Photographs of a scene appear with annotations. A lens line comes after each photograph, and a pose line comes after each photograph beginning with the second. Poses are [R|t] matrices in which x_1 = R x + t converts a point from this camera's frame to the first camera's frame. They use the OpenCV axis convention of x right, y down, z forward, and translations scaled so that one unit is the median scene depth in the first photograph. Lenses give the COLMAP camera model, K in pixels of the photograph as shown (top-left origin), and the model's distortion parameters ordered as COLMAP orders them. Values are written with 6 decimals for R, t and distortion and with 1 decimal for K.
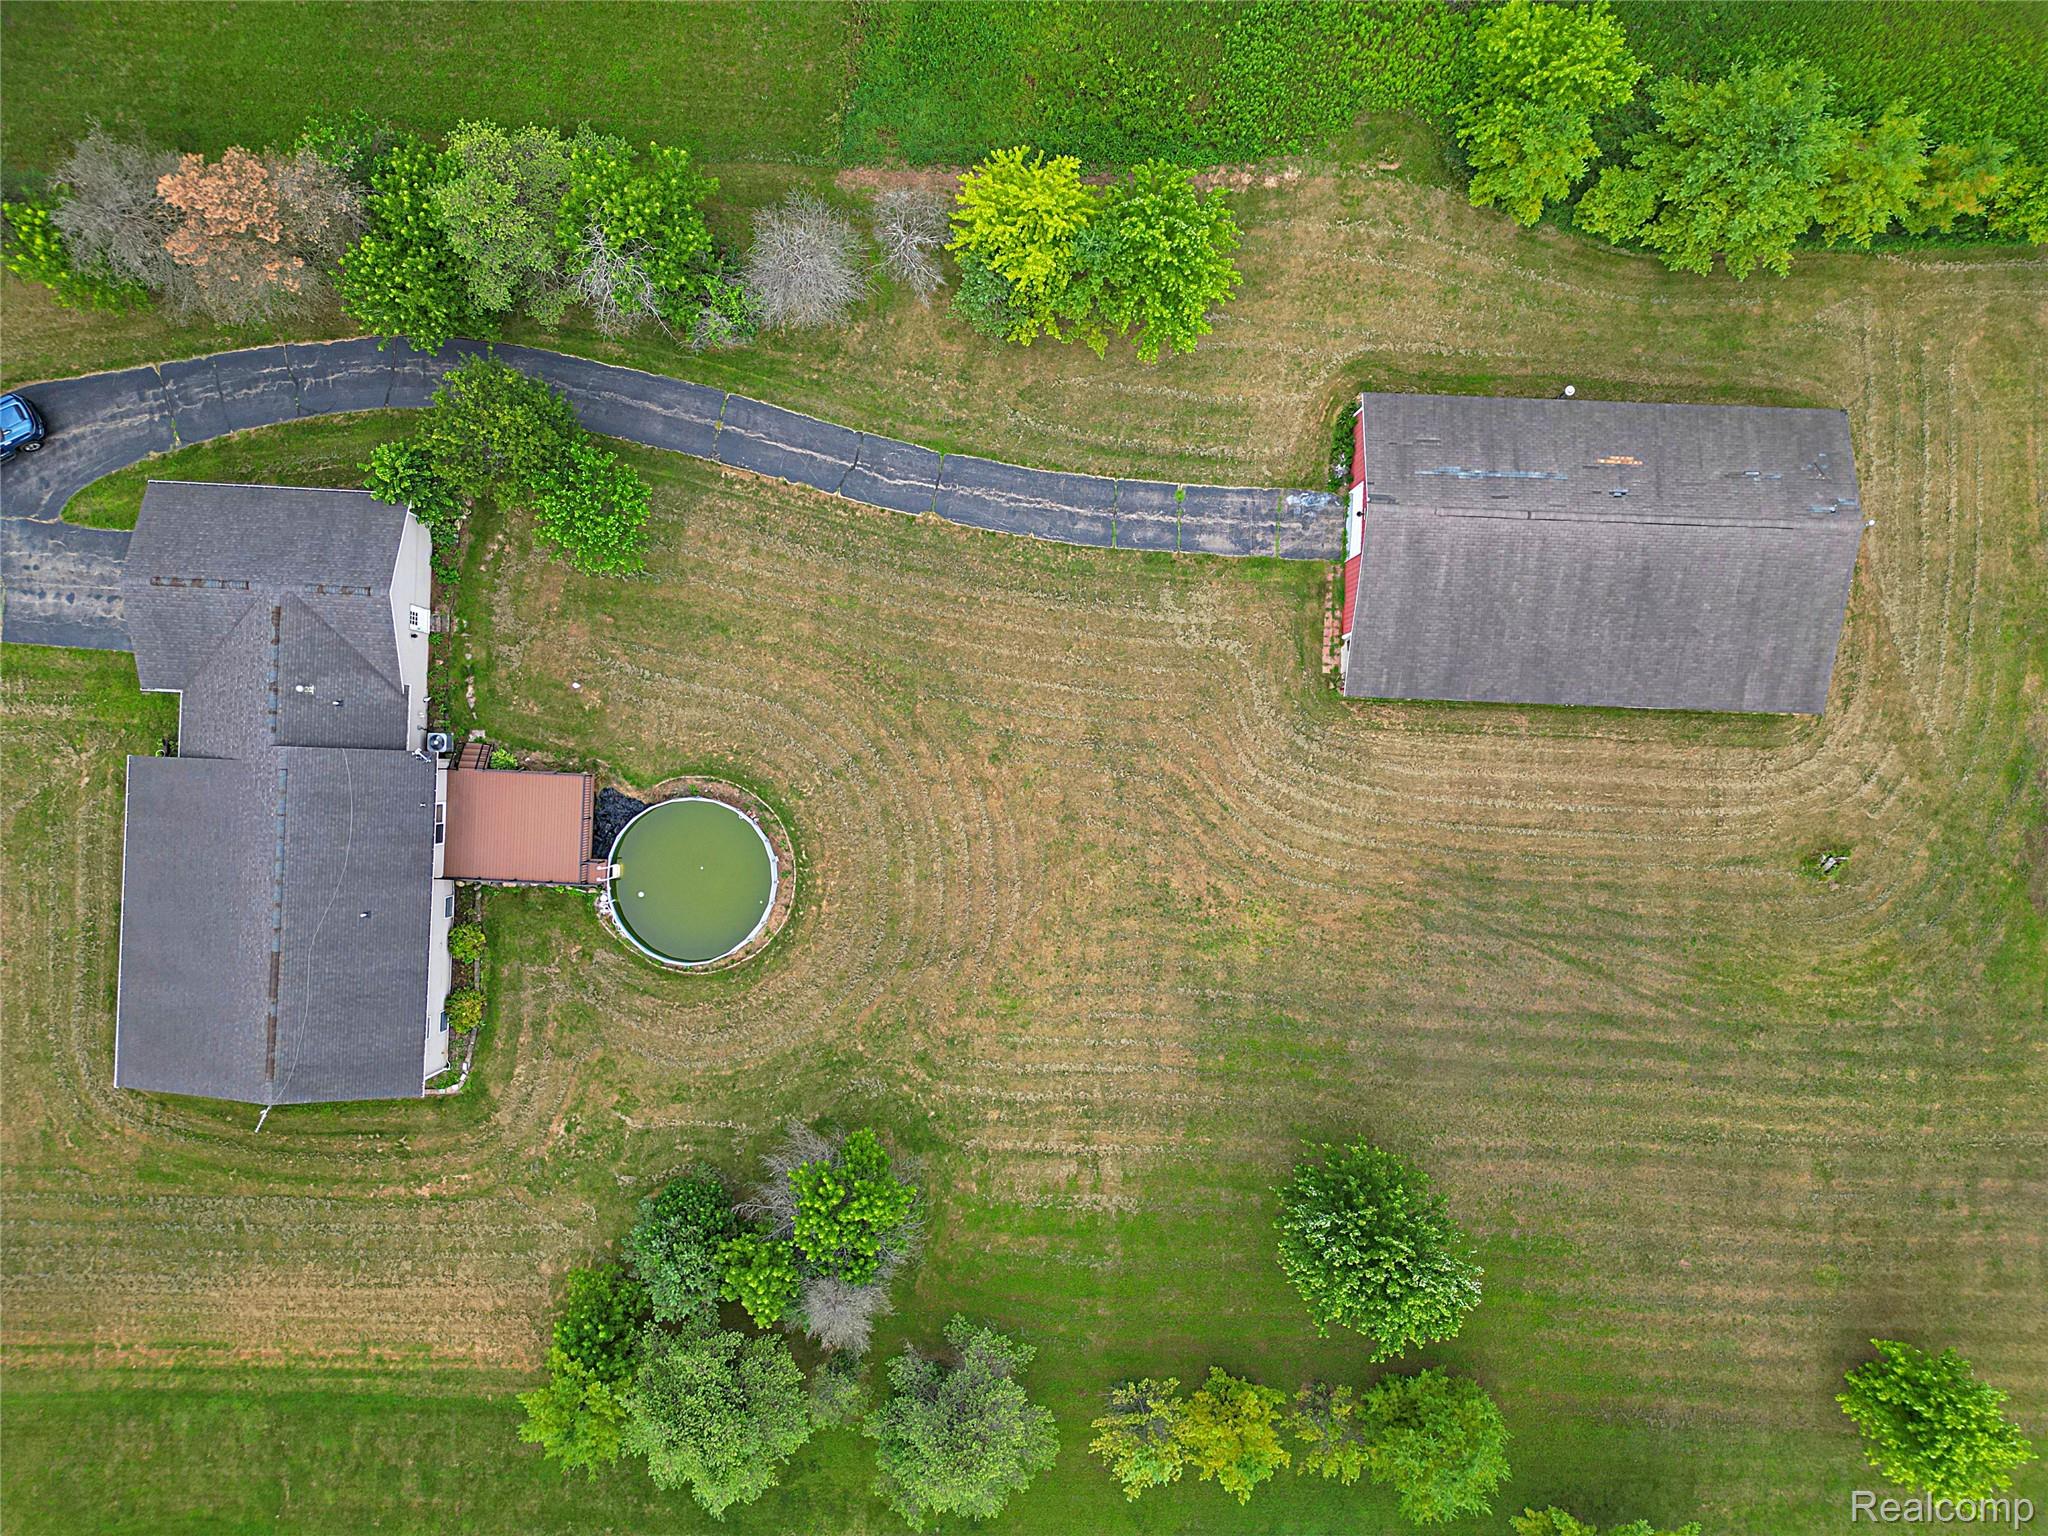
lens RADIAL K [[1412.2, 0, 1024.0], [0, 1412.2, 768.0], [0, 0, 1]] dist [0.089138, -0.095594]
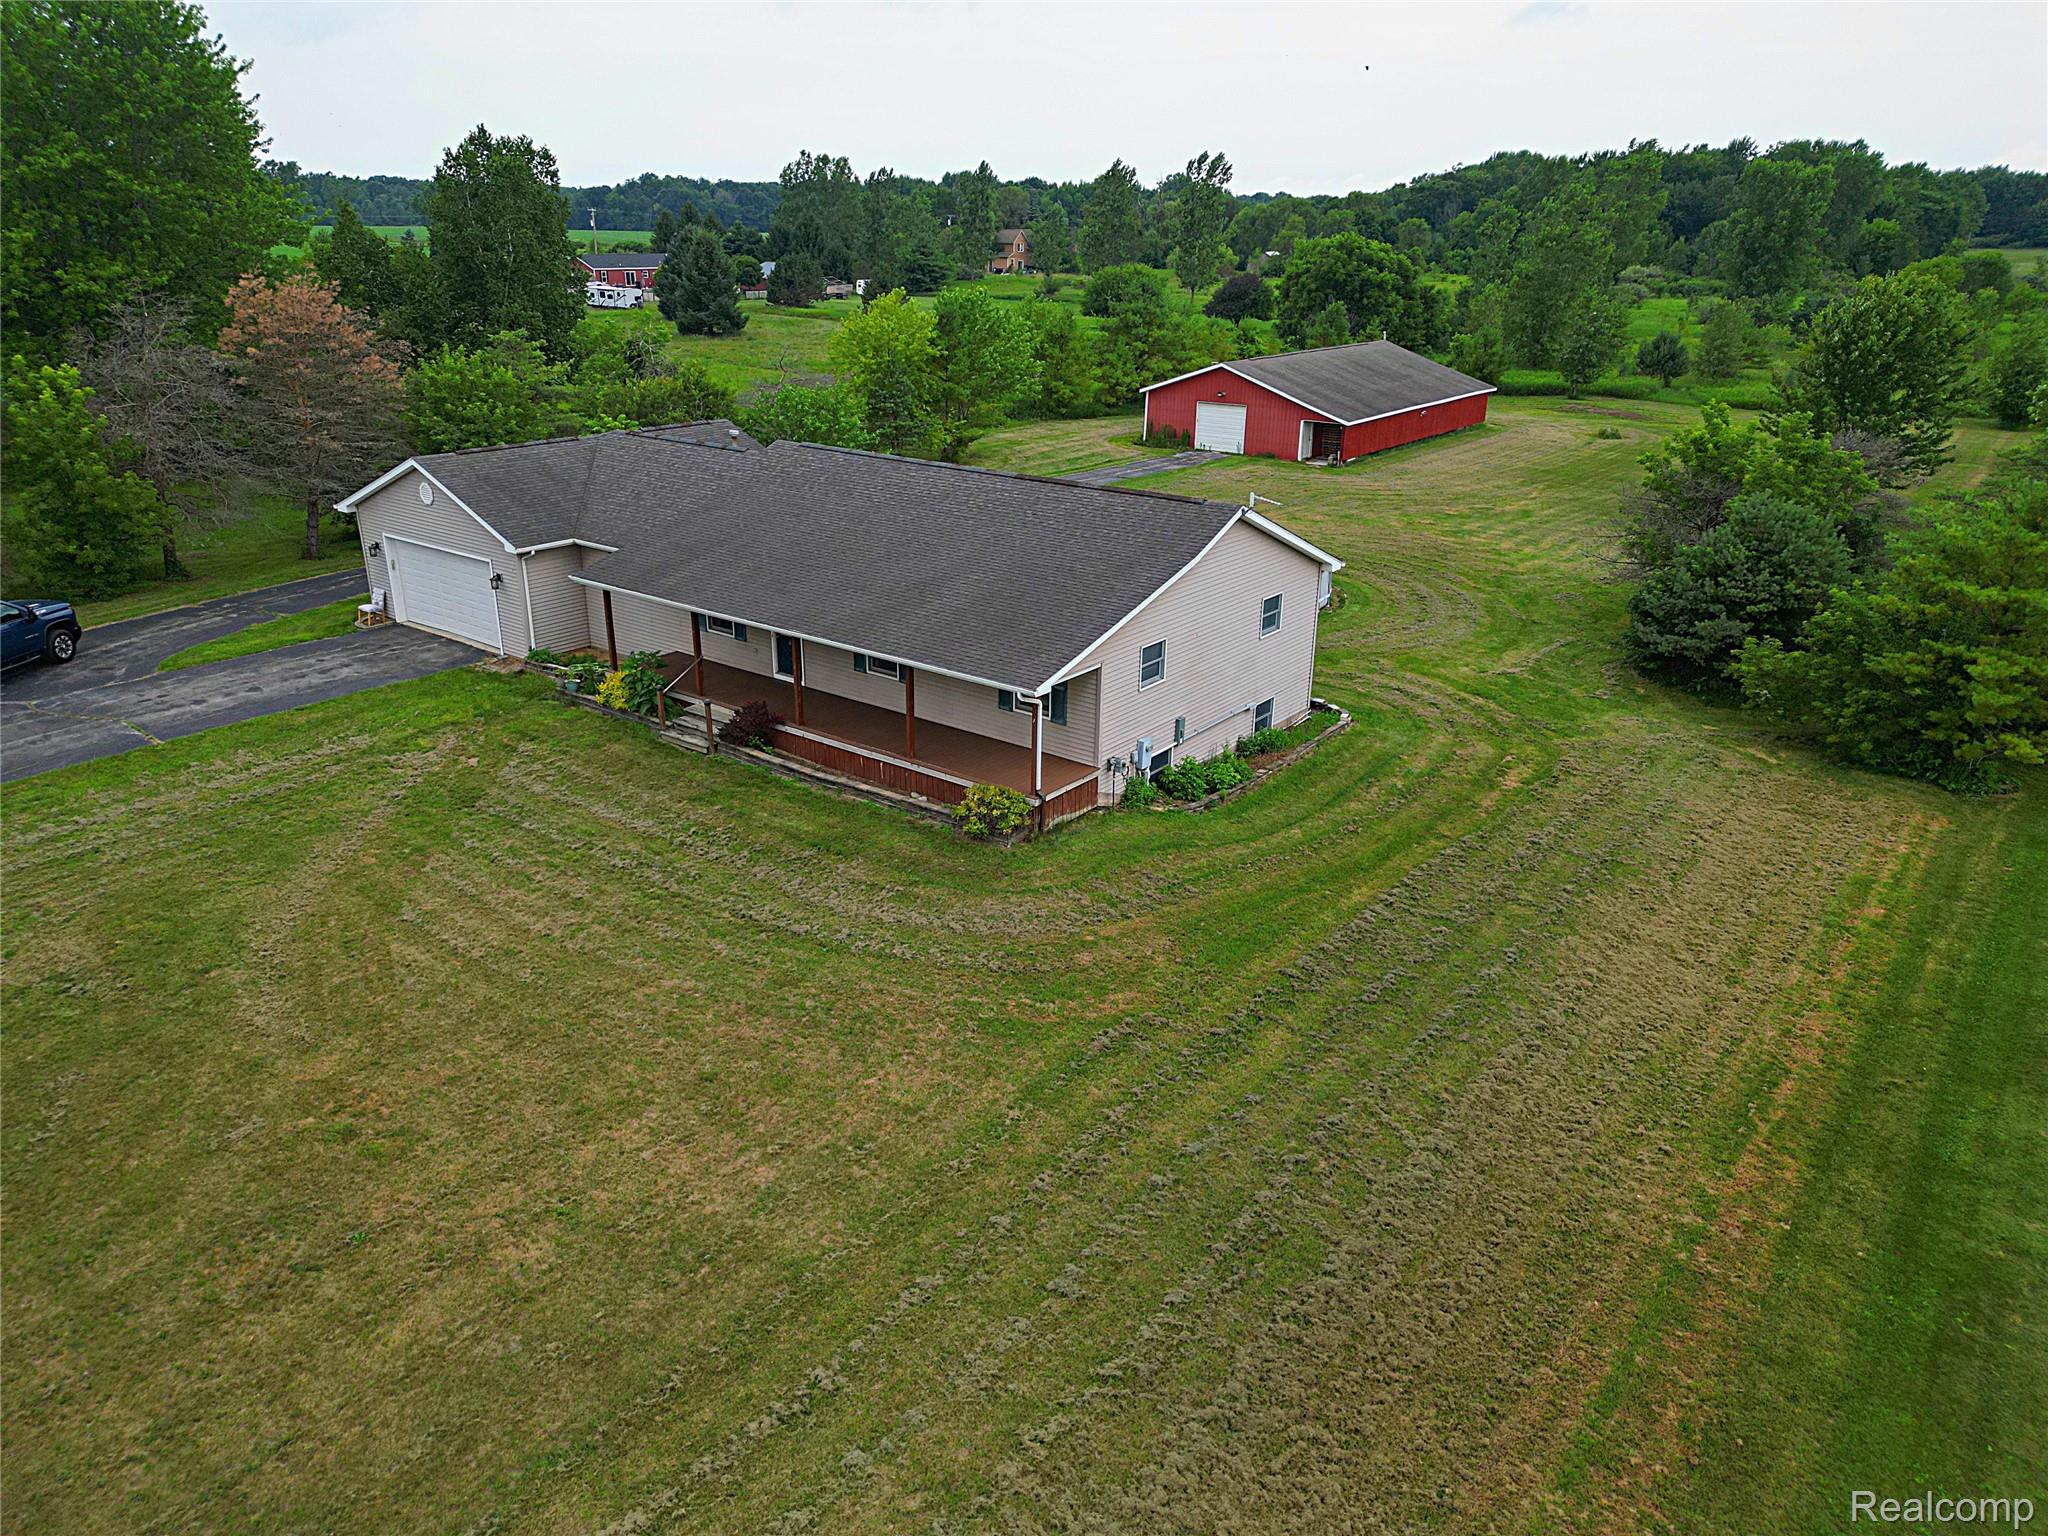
lens RADIAL K [[1438.2, 0, 1022.3], [0, 1438.2, 743.2], [0, 0, 1]] dist [0.056004, -0.040659]
pose [[0.581788, -0.288358, 0.760508, -0.903762], [0.813340, 0.205413, -0.544319, 0.428991], [0.000740, 0.935230, 0.354040, 0.799900]]
